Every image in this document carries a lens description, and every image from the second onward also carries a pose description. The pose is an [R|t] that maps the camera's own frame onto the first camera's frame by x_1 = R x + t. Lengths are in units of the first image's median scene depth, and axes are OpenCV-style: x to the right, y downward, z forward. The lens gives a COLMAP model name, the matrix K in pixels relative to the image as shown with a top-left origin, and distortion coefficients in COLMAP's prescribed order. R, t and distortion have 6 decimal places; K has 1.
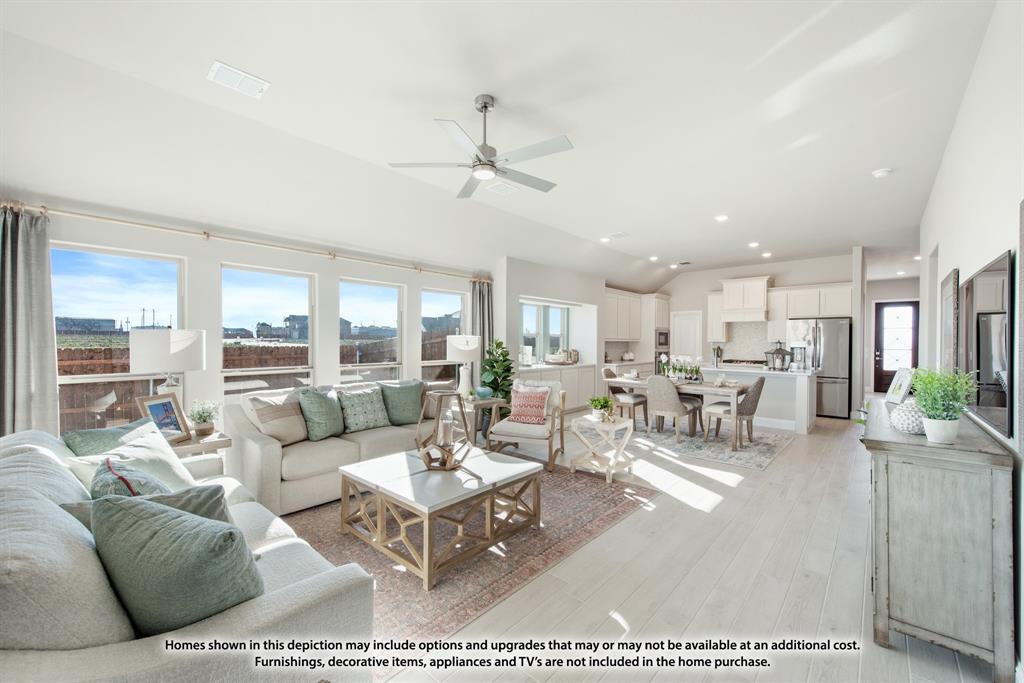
lens RADIAL K [[405.2, 0, 513.2], [0, 405.2, 345.9], [0, 0, 1]] dist [0.010179, -0.001735]
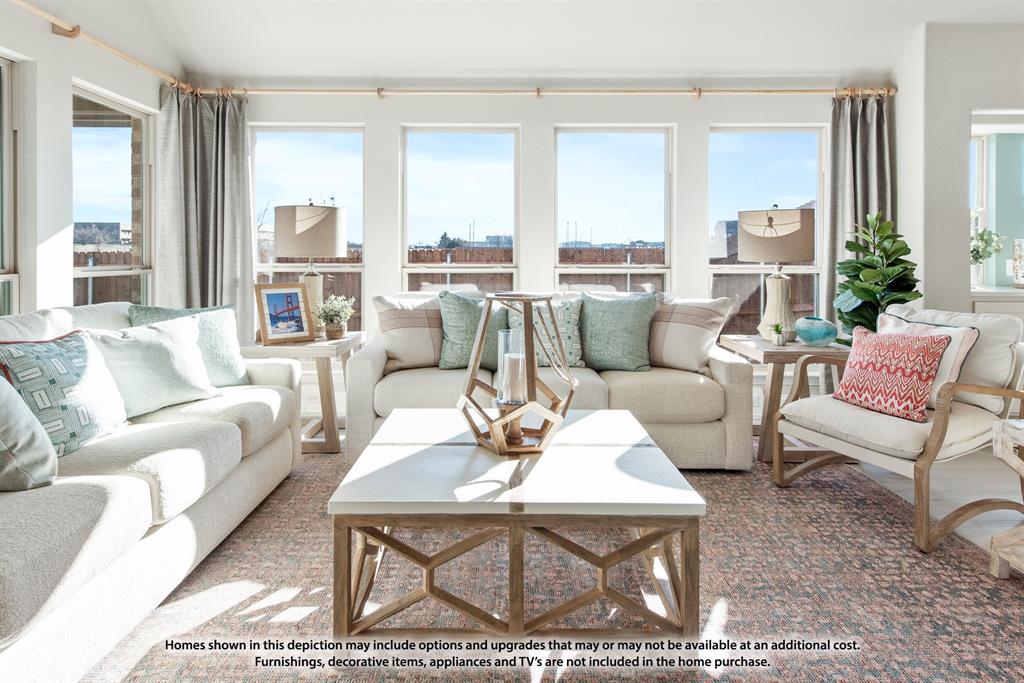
lens RADIAL K [[612.7, 0, 507.7], [0, 612.7, 267.2], [0, 0, 1]] dist [0.008662, -0.001271]
pose [[0.663965, 0.008053, -0.747720, 0.134673], [-0.007314, 0.999964, 0.004275, 0.027492], [0.747728, 0.002631, 0.664000, 0.179594]]
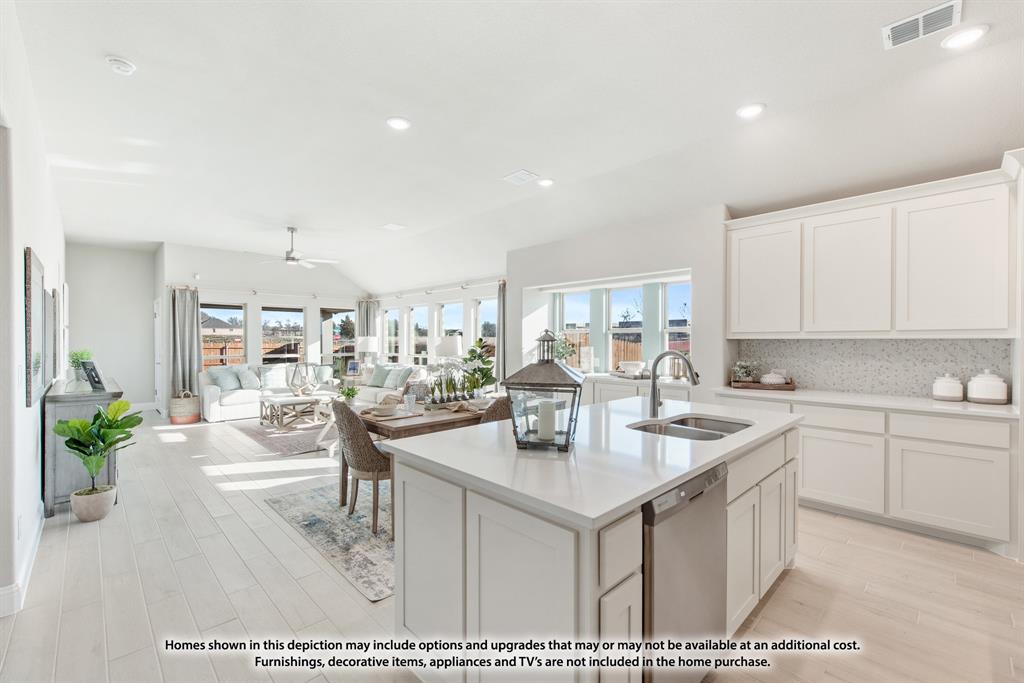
lens RADIAL K [[433.7, 0, 507.9], [0, 433.7, 345.2], [0, 0, 1]] dist [0.016319, -0.000935]
pose [[-0.070432, 0.004069, -0.997508, 0.761780], [-0.013020, 0.999903, 0.004998, -0.003870], [0.997432, 0.013340, -0.070372, 0.814993]]
